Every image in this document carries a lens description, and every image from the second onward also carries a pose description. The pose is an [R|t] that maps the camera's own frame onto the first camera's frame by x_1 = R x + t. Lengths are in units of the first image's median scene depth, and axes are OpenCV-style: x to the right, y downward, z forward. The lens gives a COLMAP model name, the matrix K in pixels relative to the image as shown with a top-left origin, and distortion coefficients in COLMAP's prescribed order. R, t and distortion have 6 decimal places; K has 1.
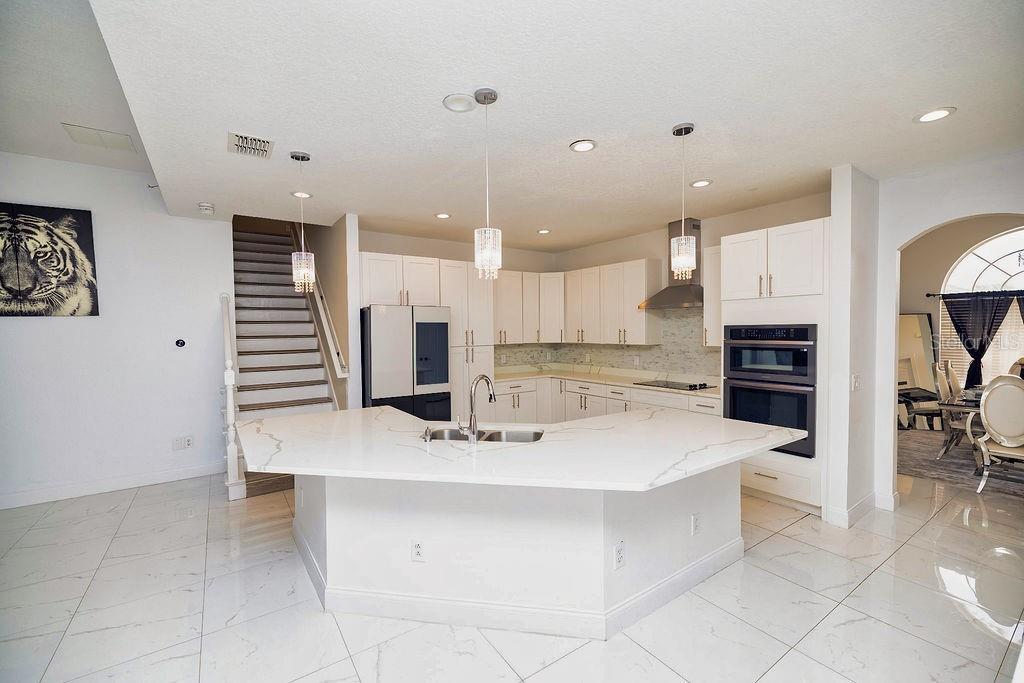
lens RADIAL K [[429.7, 0, 516.7], [0, 429.7, 339.8], [0, 0, 1]] dist [-0.000024, -0.001326]
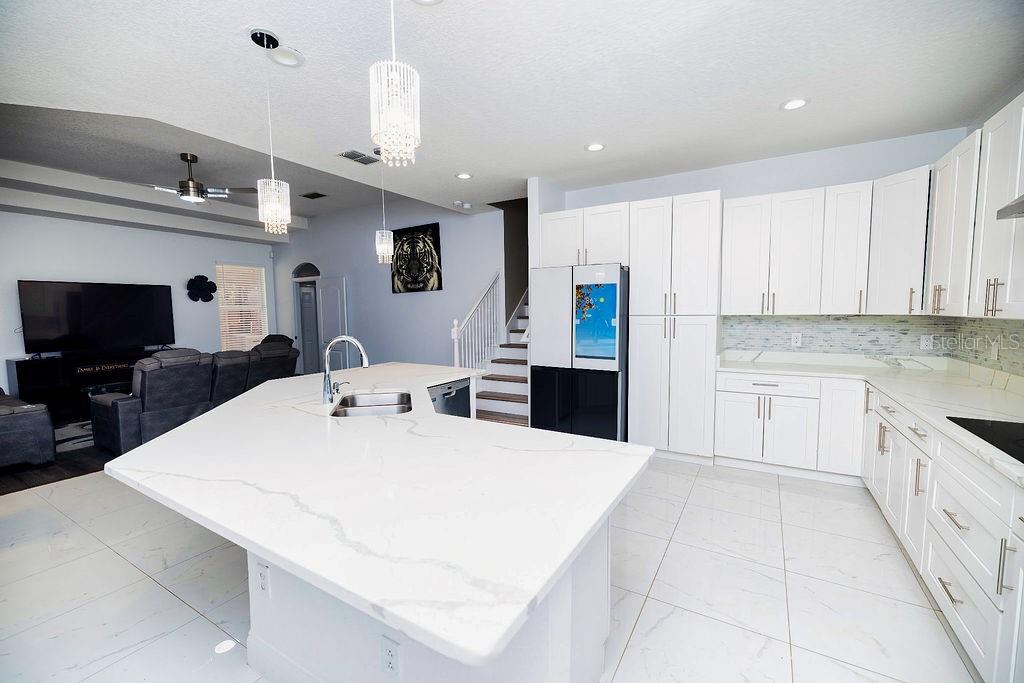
lens RADIAL K [[429.7, 0, 508.8], [0, 429.7, 343.6], [0, 0, 1]] dist [-0.000024, -0.001326]
pose [[0.404138, 0.076192, -0.911519, 0.512629], [-0.016235, 0.996965, 0.076136, 0.013996], [0.914554, -0.015971, 0.404149, 0.532705]]
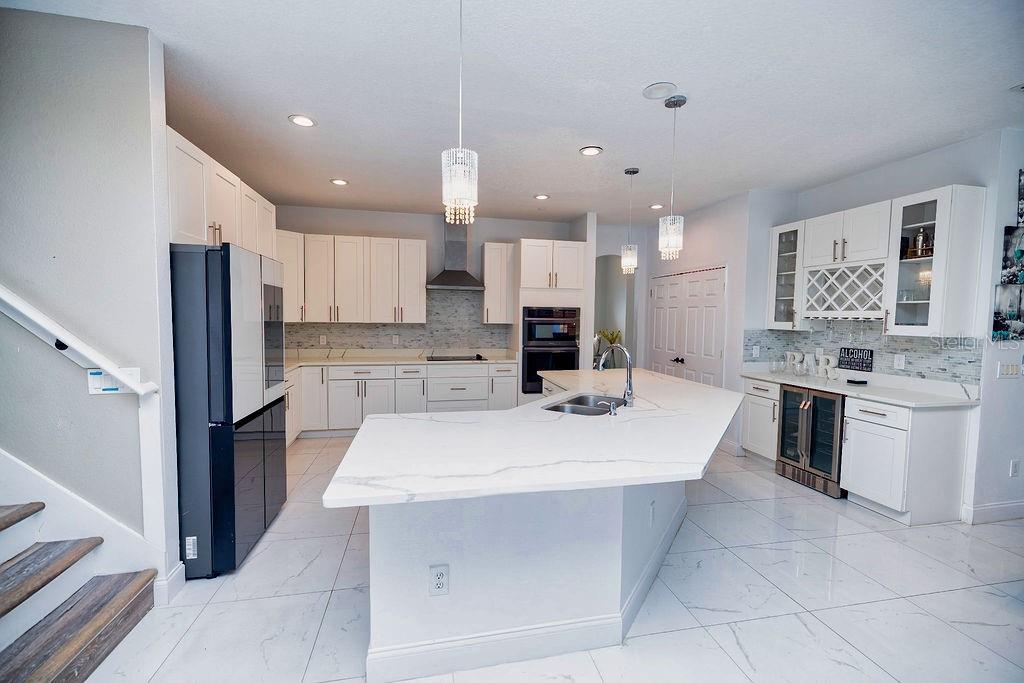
lens RADIAL K [[429.7, 0, 506.9], [0, 429.7, 343.0], [0, 0, 1]] dist [-0.000024, -0.001326]
pose [[0.402854, -0.042850, 0.914261, -0.662861], [0.005859, 0.999004, 0.044240, 0.017124], [-0.915246, -0.012465, 0.402703, 0.455633]]
